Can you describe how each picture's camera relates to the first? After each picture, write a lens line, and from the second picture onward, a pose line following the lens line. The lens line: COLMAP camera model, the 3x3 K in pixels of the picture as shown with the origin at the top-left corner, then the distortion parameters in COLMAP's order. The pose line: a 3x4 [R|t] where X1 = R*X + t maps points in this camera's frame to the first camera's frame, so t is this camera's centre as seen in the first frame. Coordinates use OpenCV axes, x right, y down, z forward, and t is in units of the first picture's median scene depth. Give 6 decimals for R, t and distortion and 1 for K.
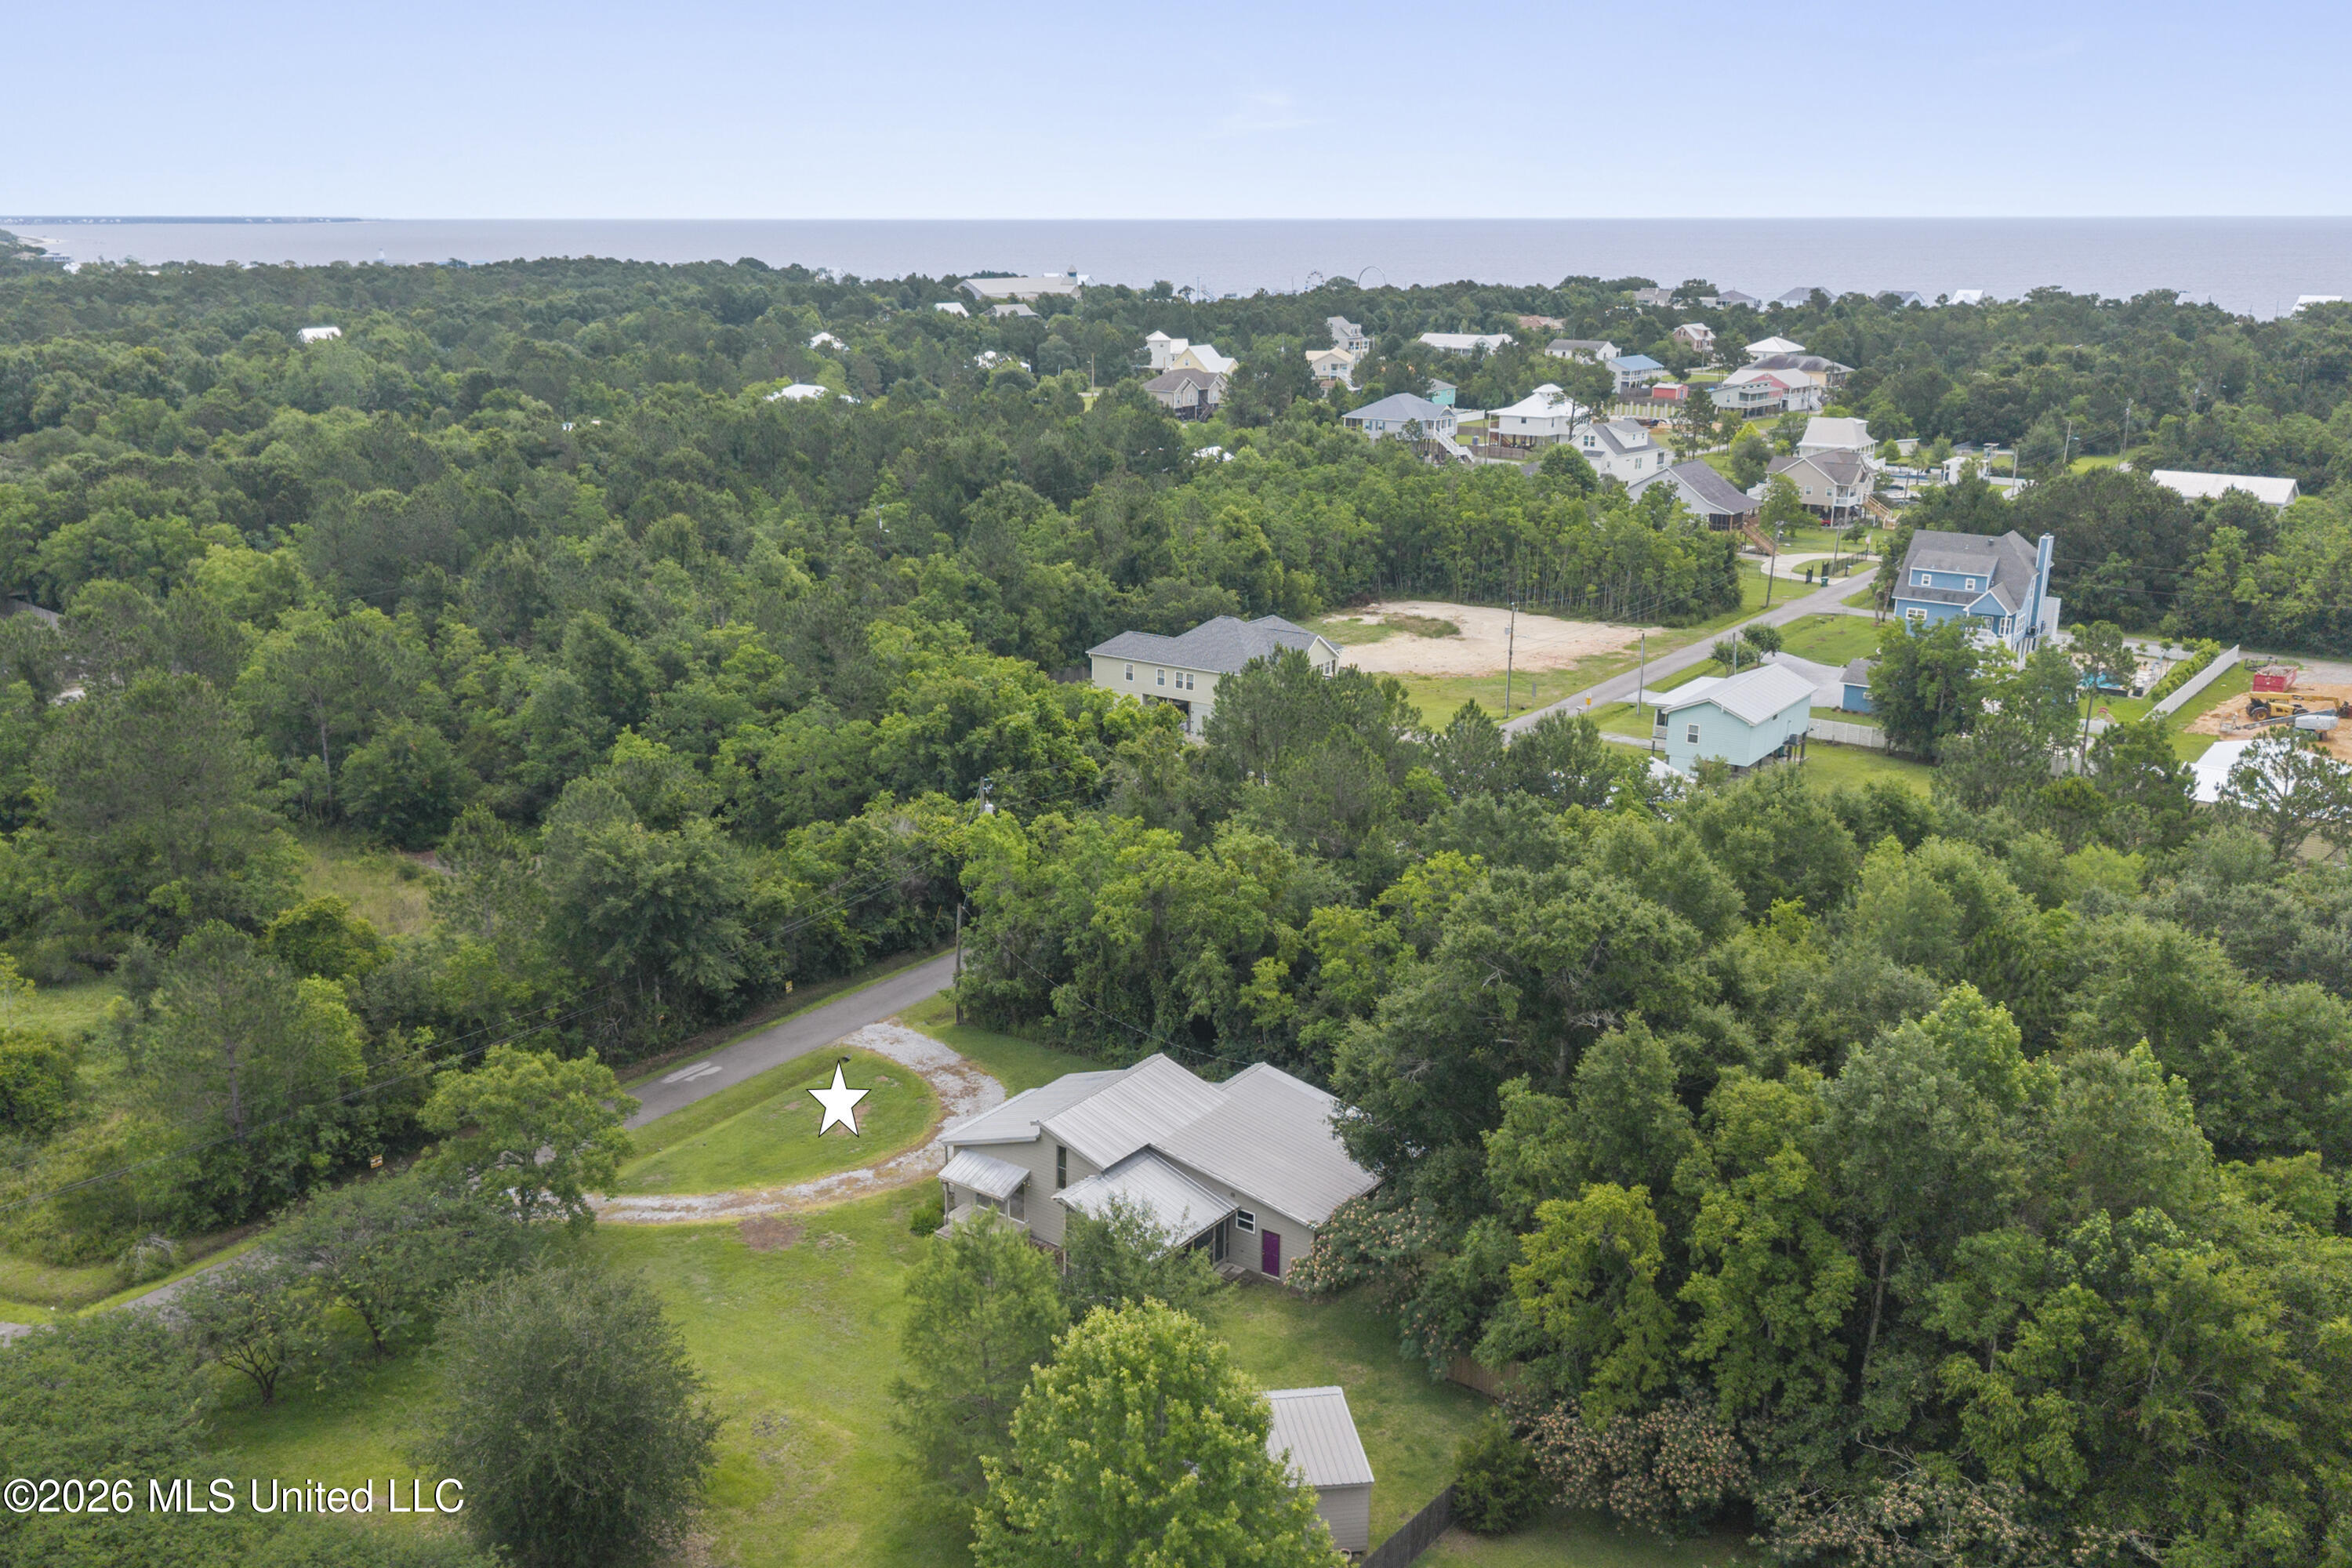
lens RADIAL K [[1879.1, 0, 1176.0], [0, 1879.1, 784.0], [0, 0, 1]] dist [0.050656, -0.074538]
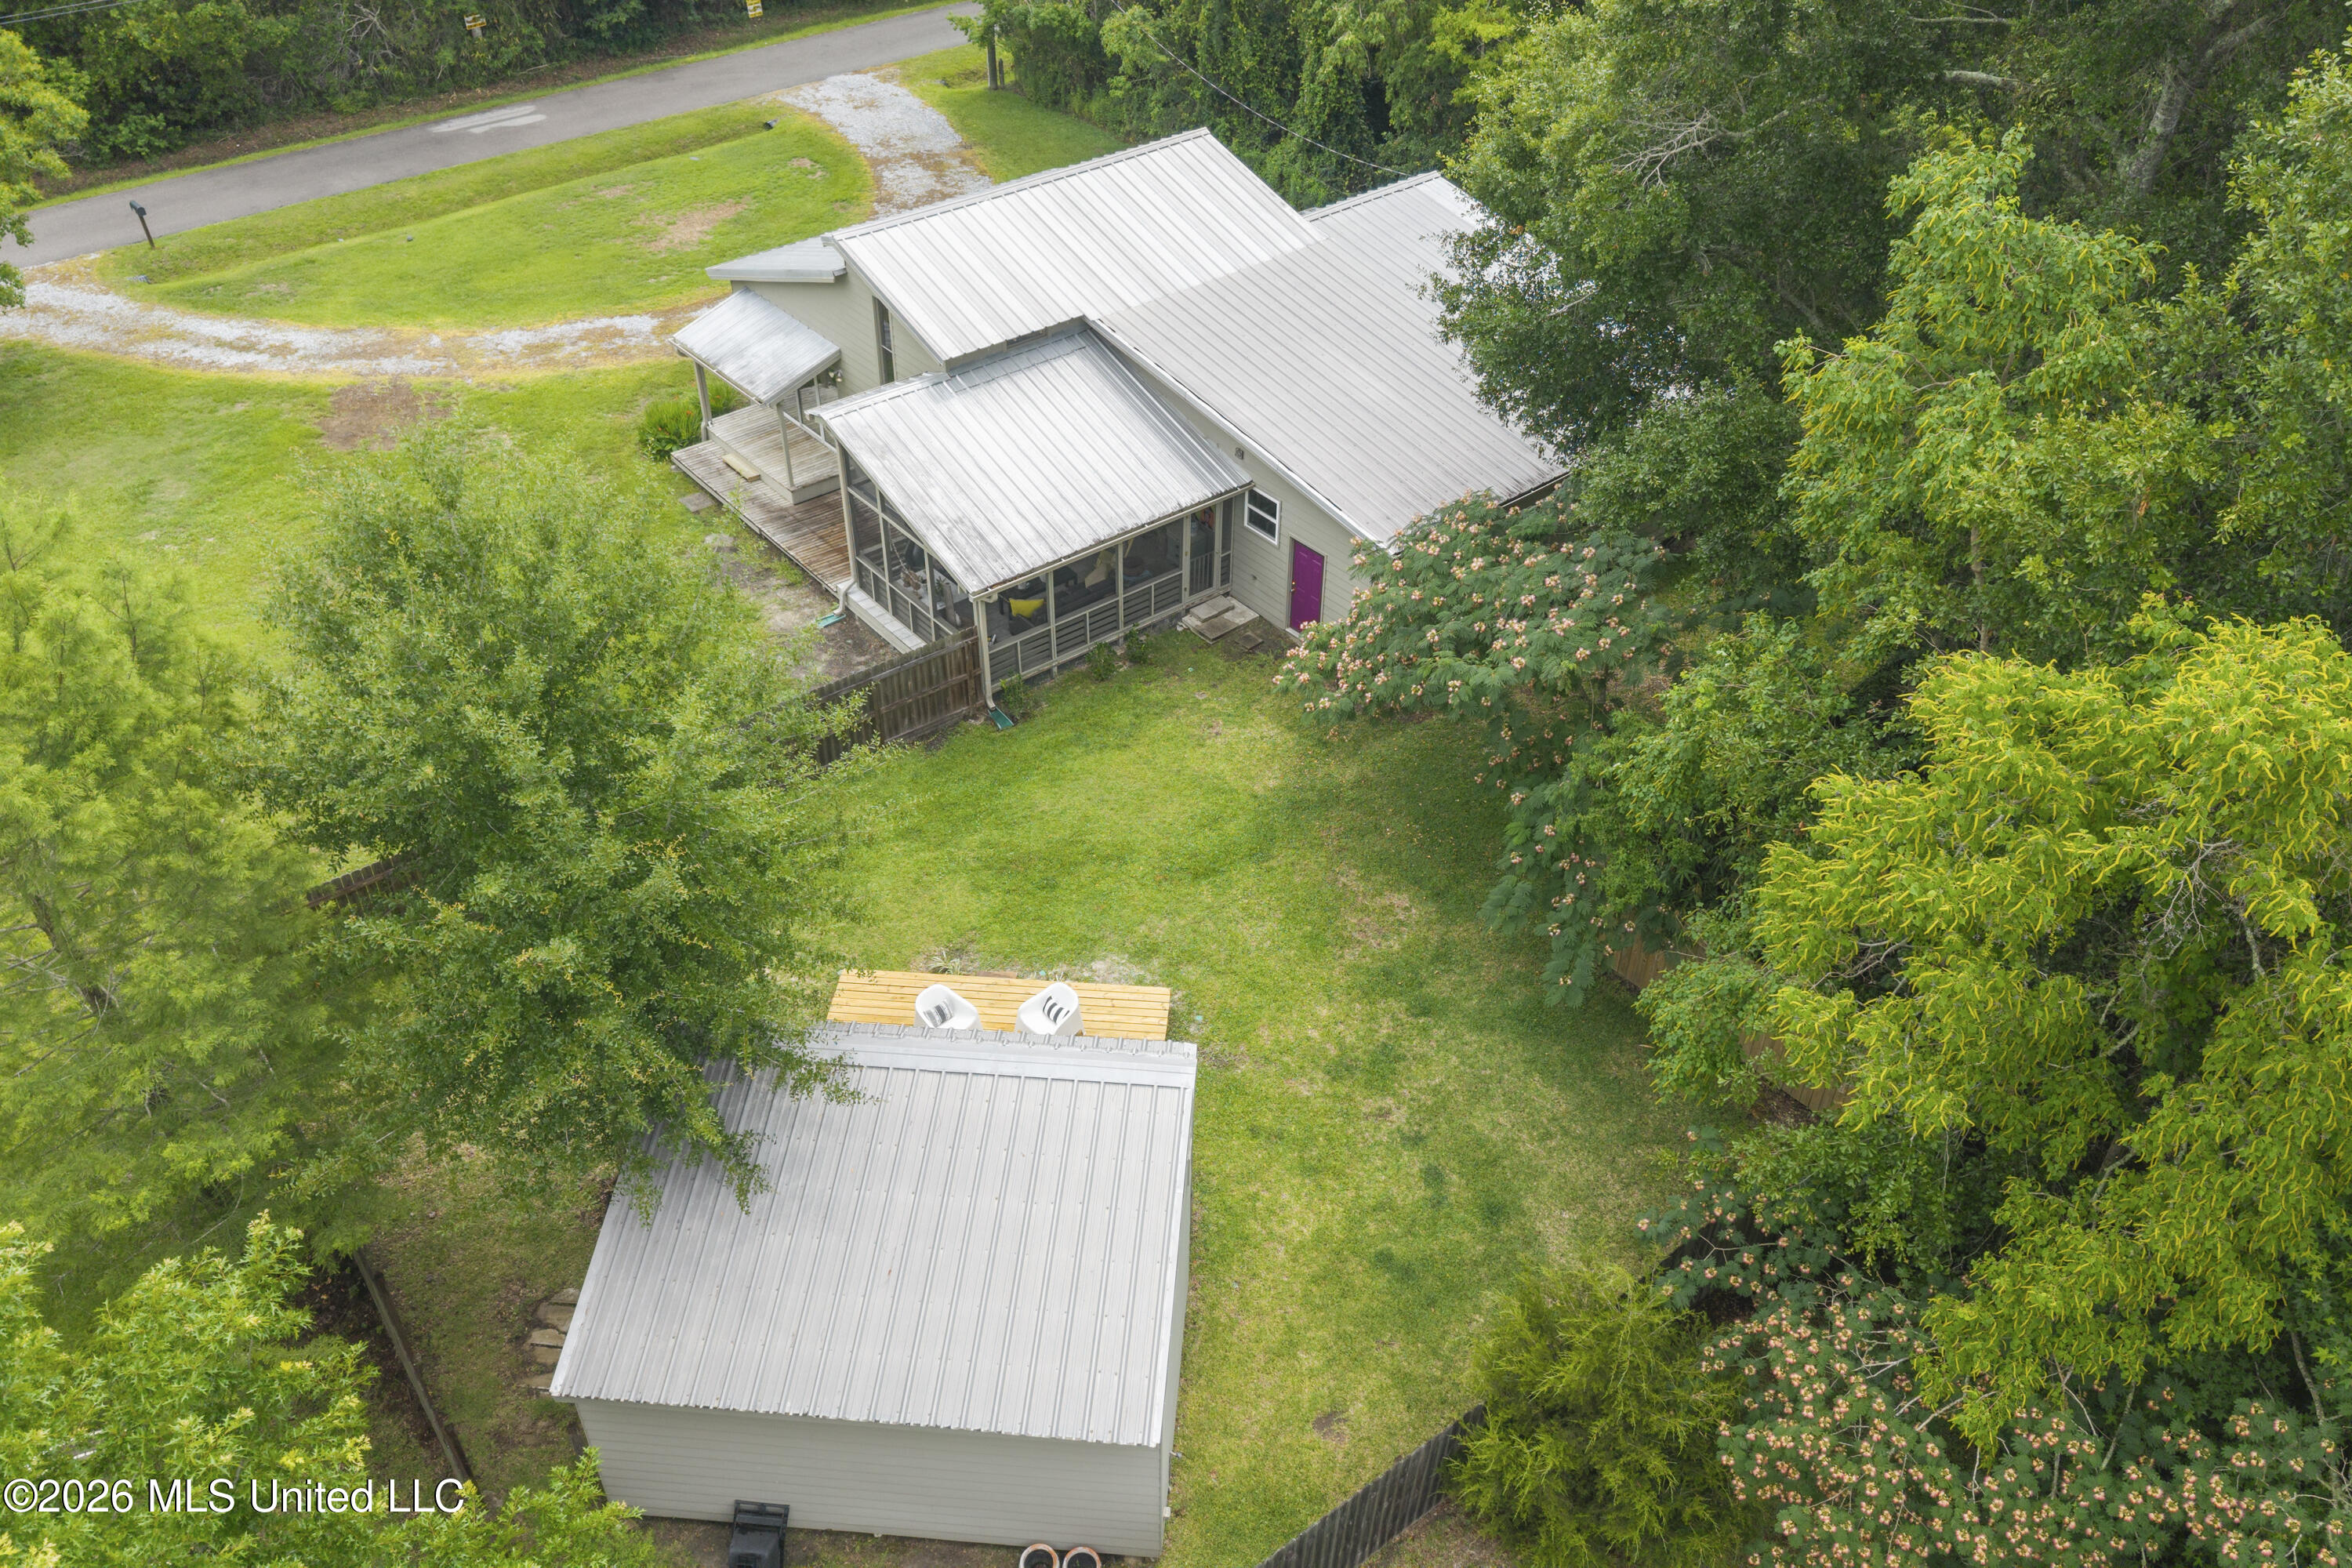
lens RADIAL K [[1879.1, 0, 1176.0], [0, 1879.1, 784.0], [0, 0, 1]] dist [0.050656, -0.074538]
pose [[0.966706, 0.153293, -0.204893, 0.116379], [-0.057439, 0.910266, 0.410021, 0.111057], [0.249360, -0.384601, 0.888764, 0.582879]]
